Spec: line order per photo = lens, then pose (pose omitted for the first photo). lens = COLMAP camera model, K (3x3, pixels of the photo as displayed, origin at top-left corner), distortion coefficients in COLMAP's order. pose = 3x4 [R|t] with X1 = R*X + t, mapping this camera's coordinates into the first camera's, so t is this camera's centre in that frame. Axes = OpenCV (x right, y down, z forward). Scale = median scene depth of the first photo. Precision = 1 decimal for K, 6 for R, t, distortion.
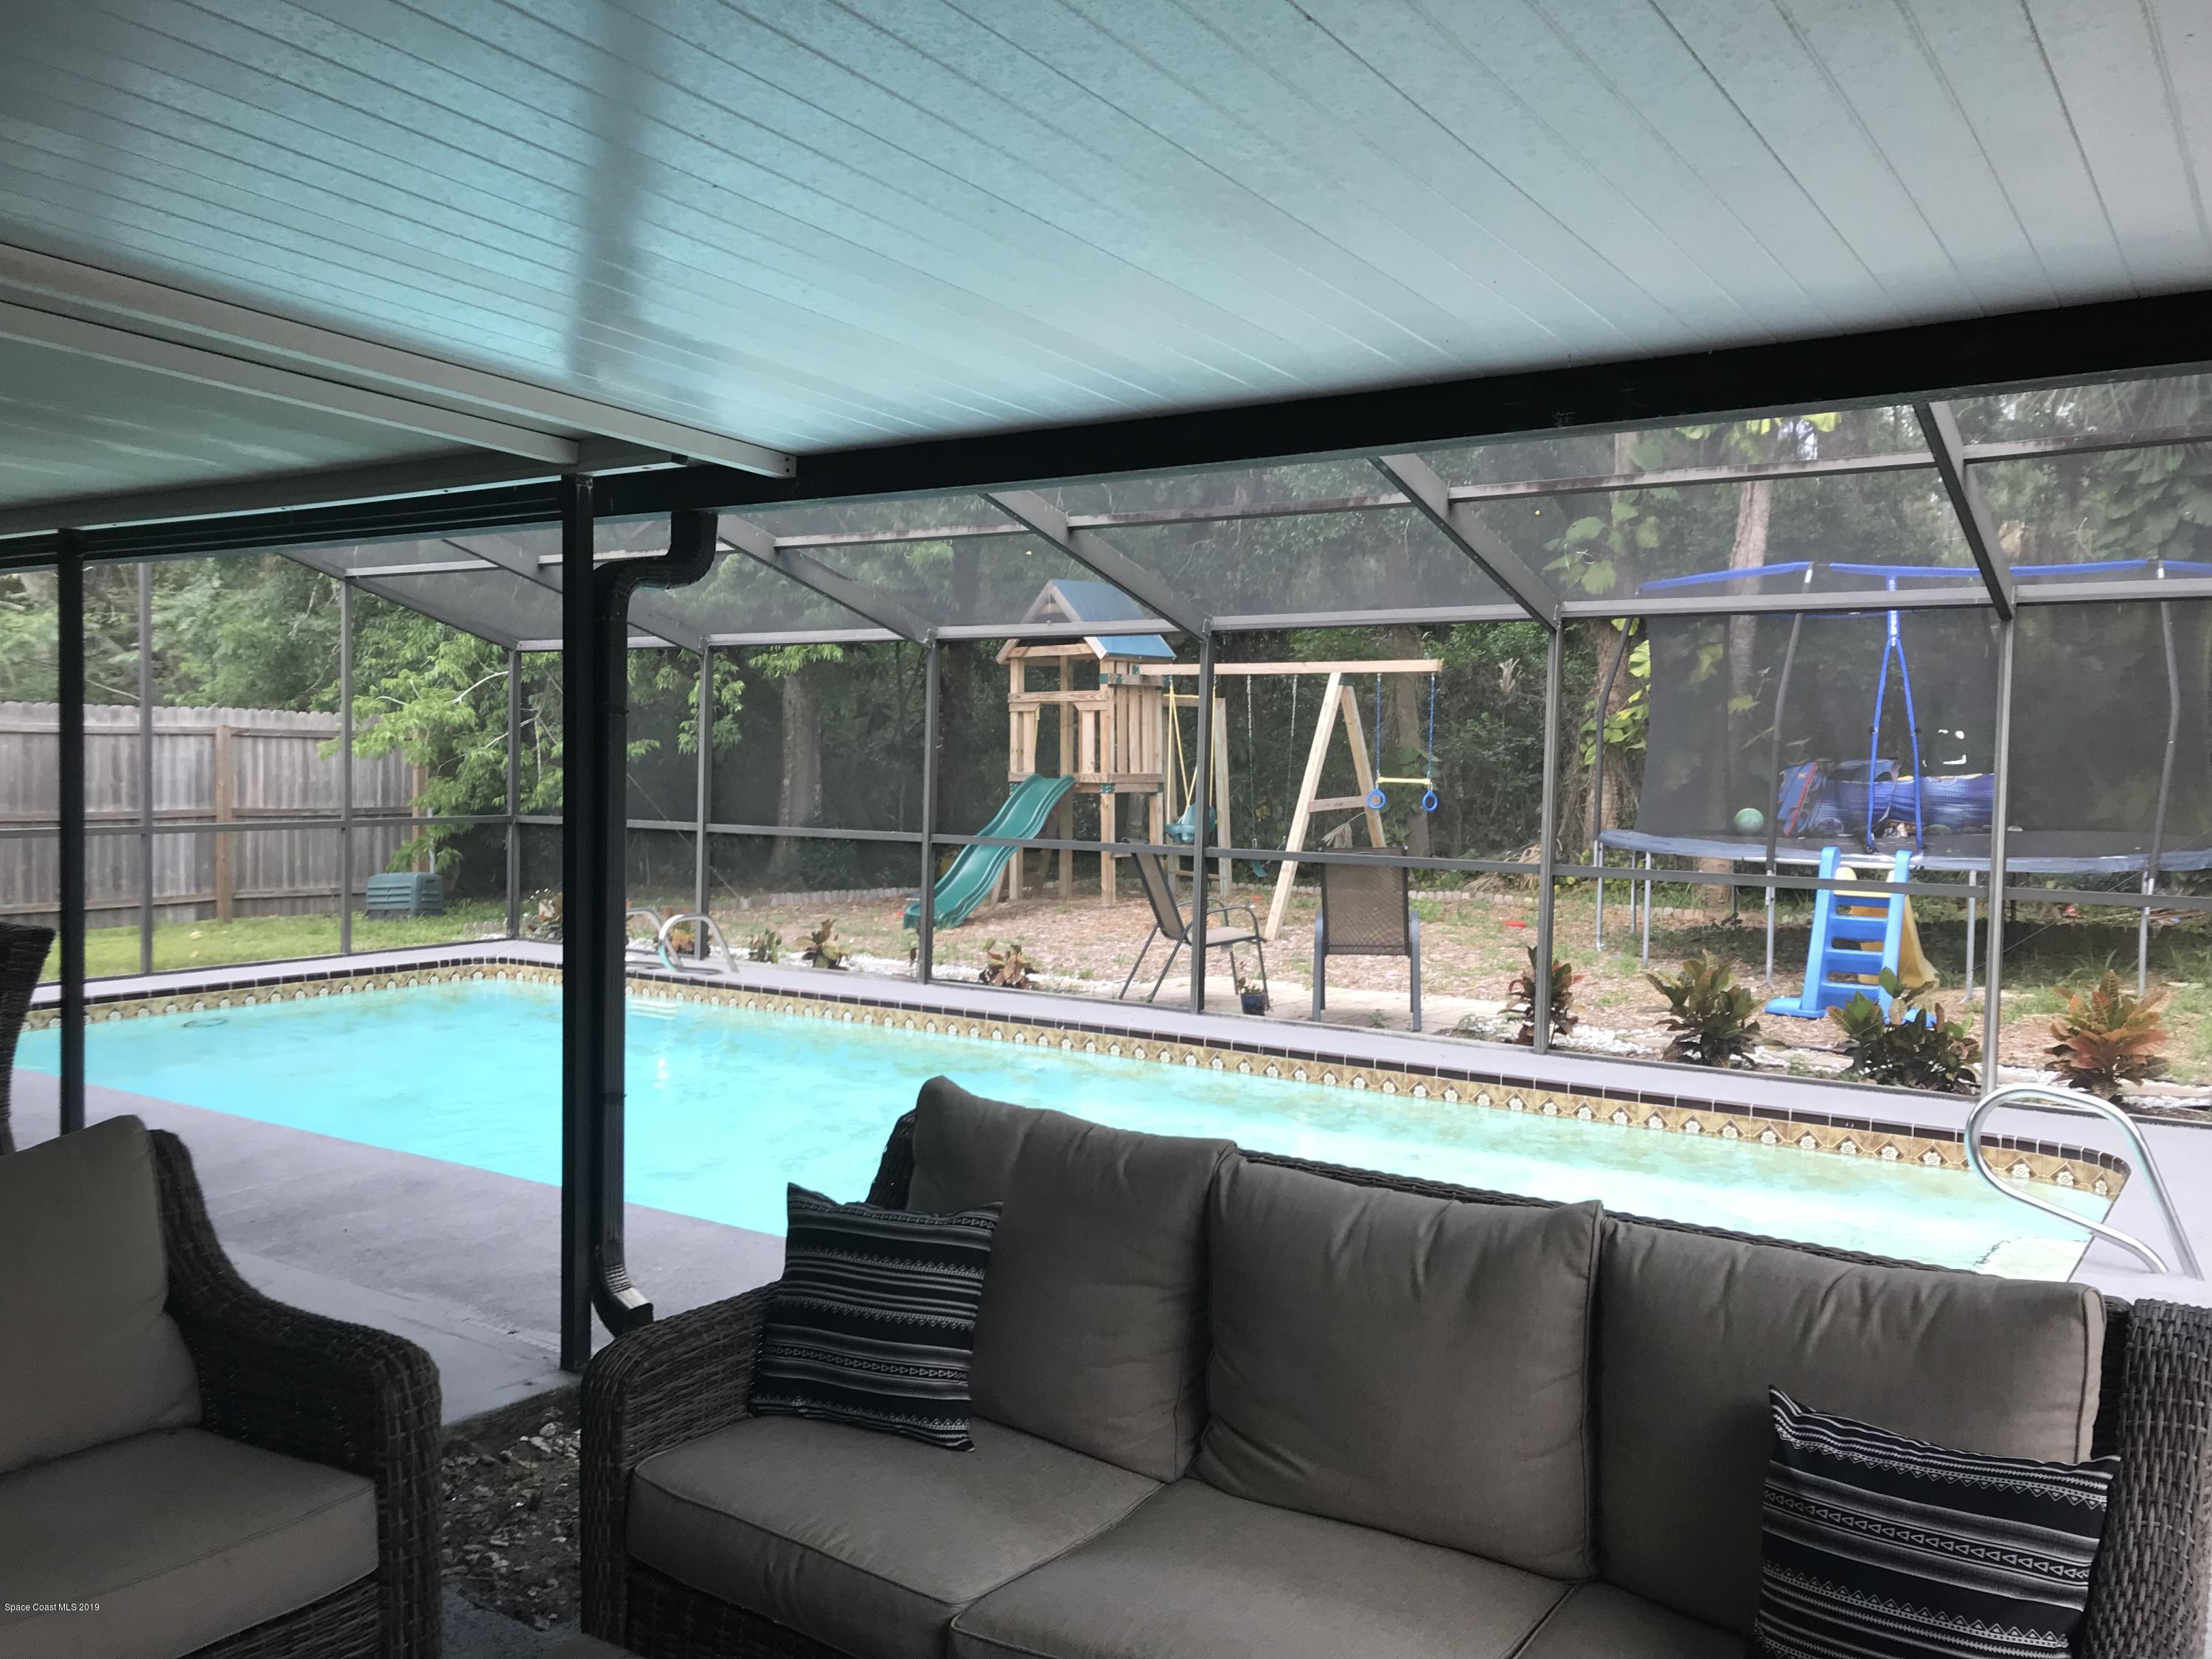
lens RADIAL K [[1852.8, 0, 1104.4], [0, 1852.8, 803.7], [0, 0, 1]] dist [0.109304, -0.000730]
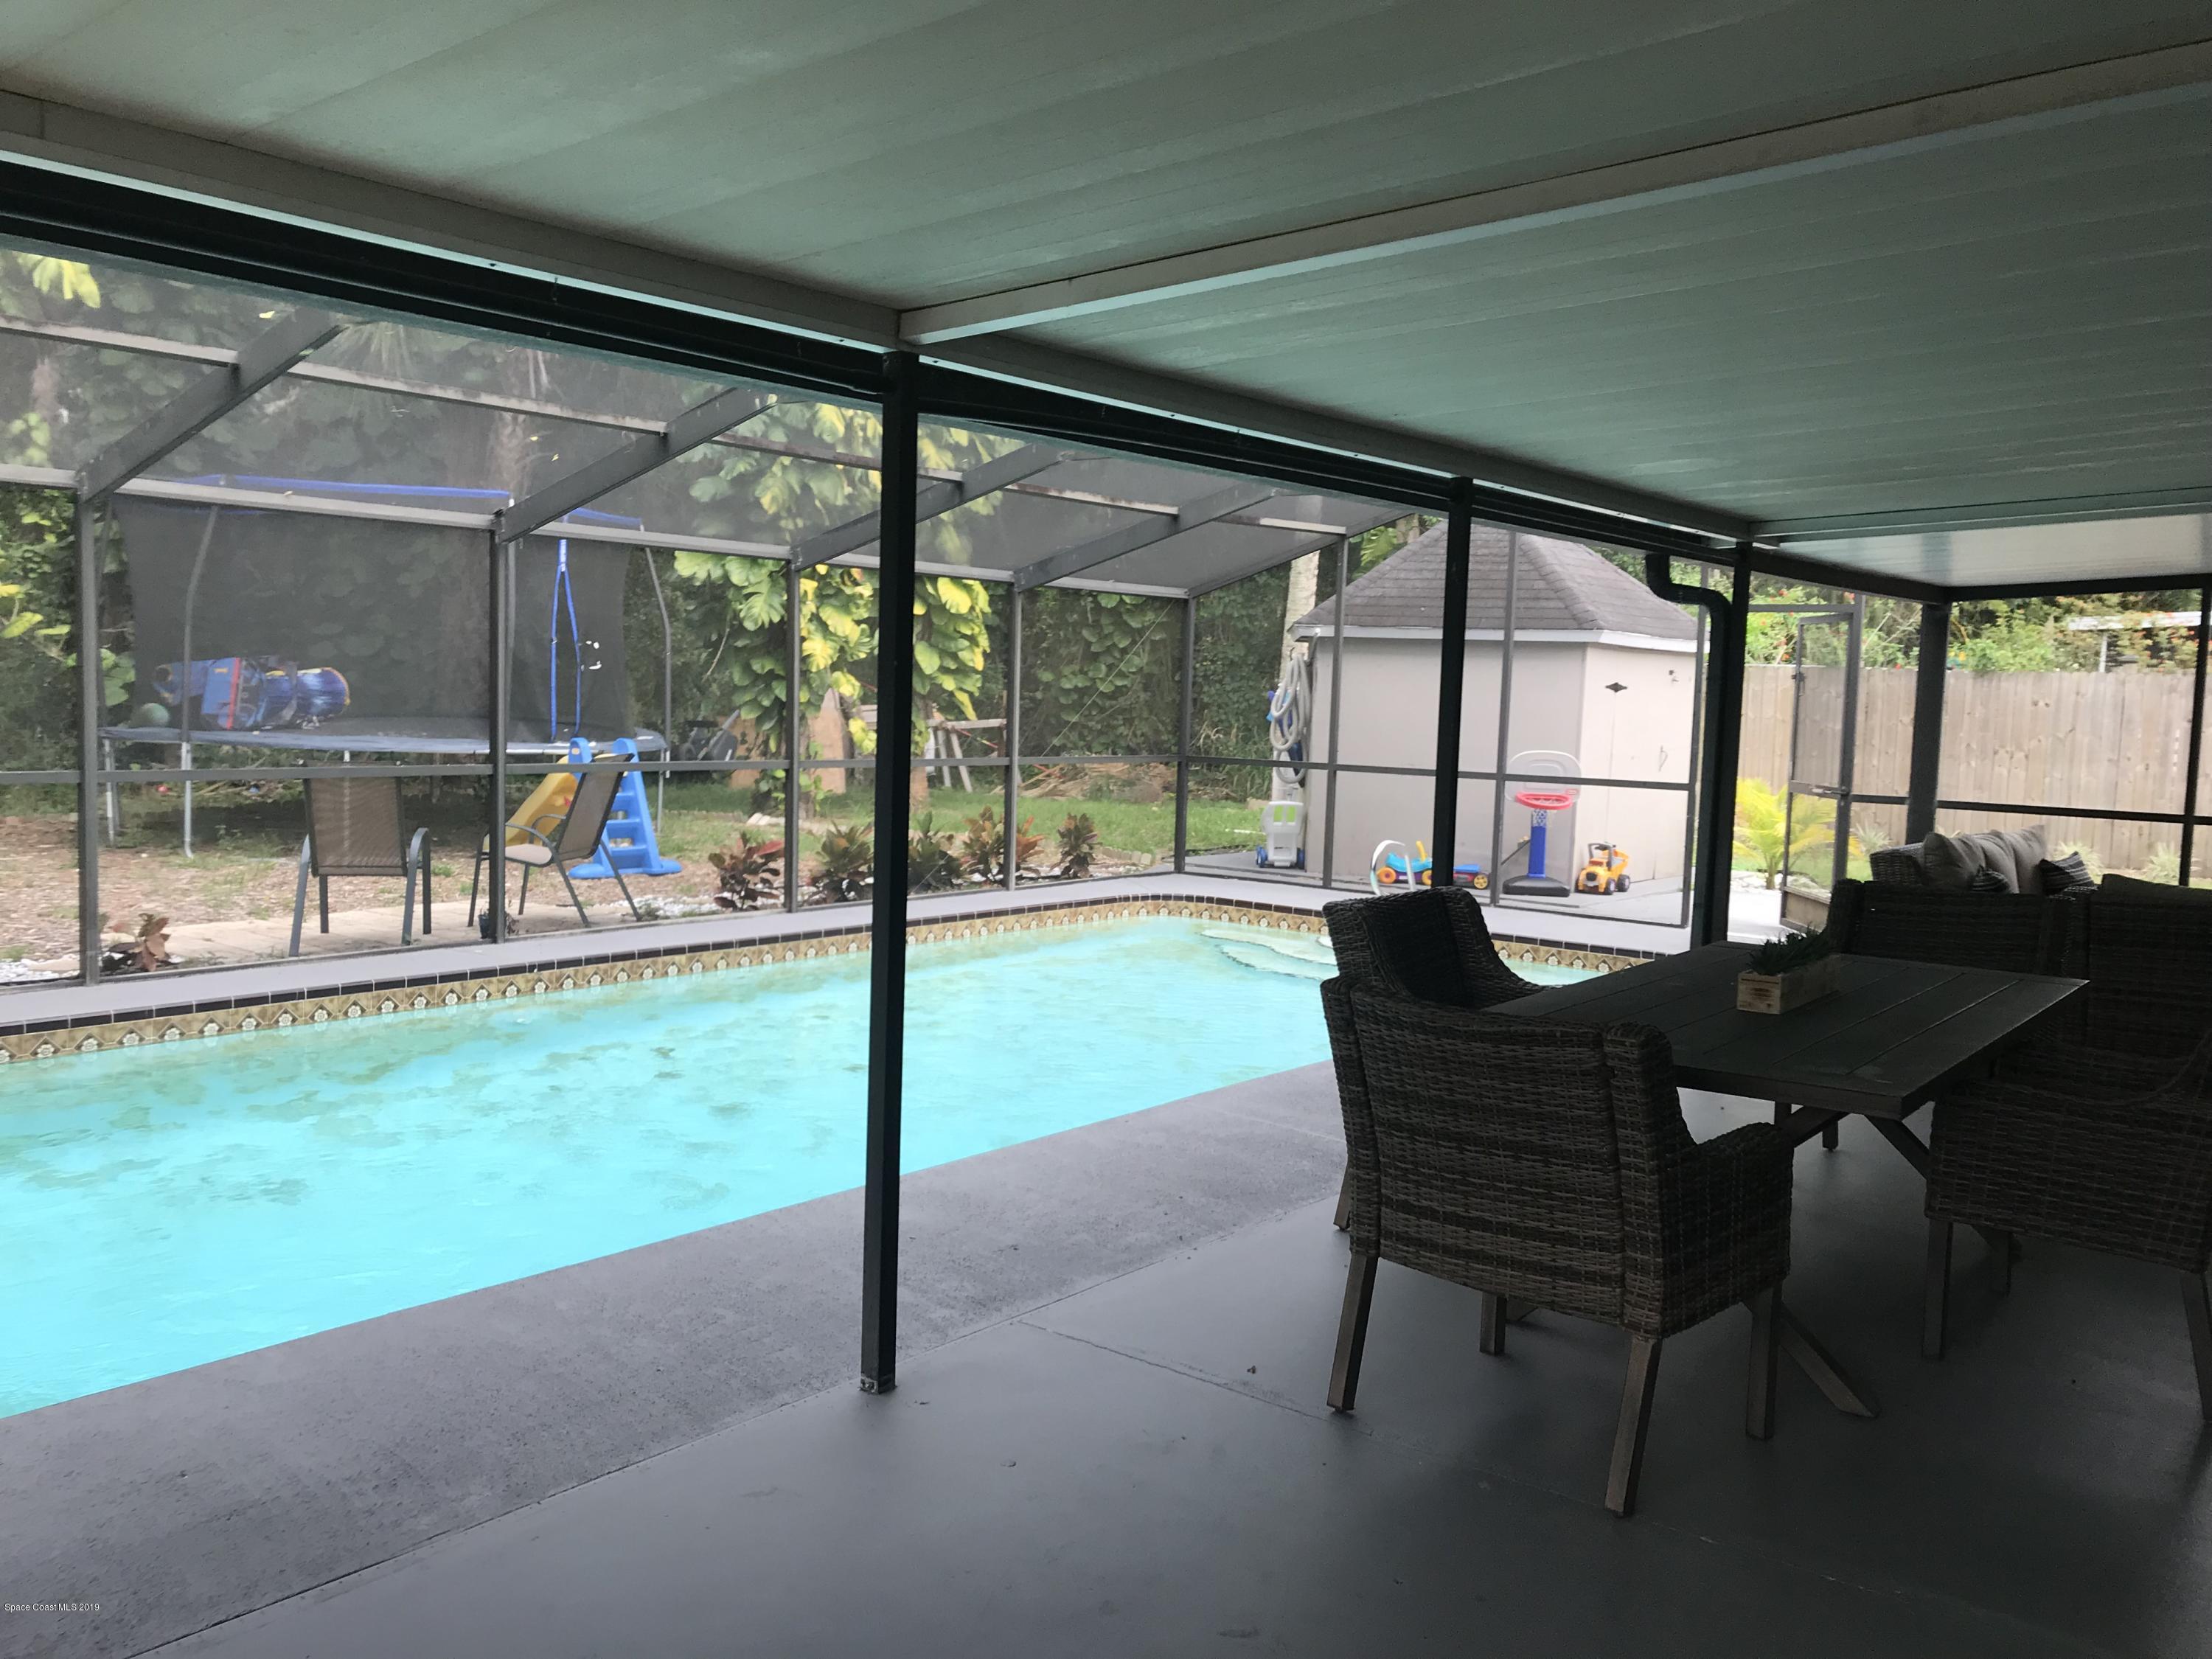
lens RADIAL K [[1835.7, 0, 1113.1], [0, 1835.7, 803.8], [0, 0, 1]] dist [0.190487, 0.000645]
pose [[0.052953, -0.074399, 0.995822, -0.945297], [-0.002387, 0.997208, 0.074629, -0.029541], [-0.998594, -0.006329, 0.052628, 0.702305]]
